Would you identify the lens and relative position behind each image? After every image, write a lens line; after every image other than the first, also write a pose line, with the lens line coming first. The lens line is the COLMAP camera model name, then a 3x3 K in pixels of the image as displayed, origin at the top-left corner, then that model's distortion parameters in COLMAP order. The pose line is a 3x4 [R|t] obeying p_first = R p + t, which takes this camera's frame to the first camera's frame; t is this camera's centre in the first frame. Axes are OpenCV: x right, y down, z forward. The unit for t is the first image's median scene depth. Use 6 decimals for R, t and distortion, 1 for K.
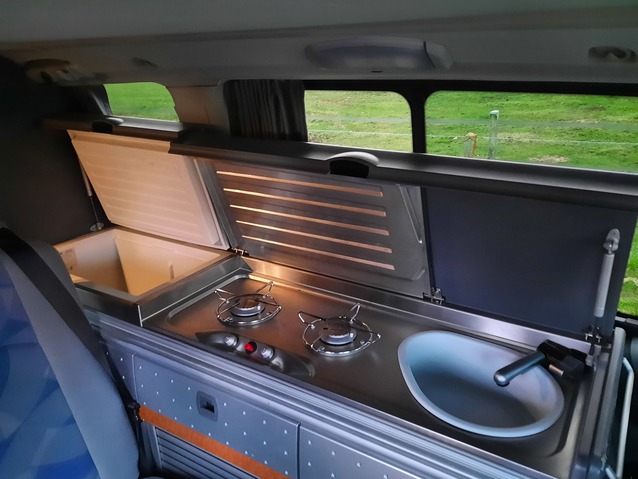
lens RADIAL K [[501.5, 0, 321.4], [0, 501.5, 226.4], [0, 0, 1]] dist [0.010441, -0.002290]
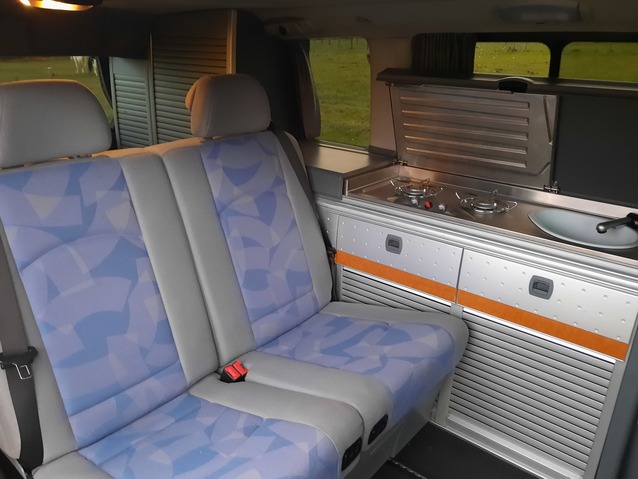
lens RADIAL K [[501.5, 0, 321.4], [0, 501.5, 226.4], [0, 0, 1]] dist [0.010441, -0.002290]
pose [[0.990873, 0.082083, -0.106925, -0.273510], [-0.080838, 0.996600, 0.015929, 0.283815], [0.107869, -0.007140, 0.994139, -0.521998]]
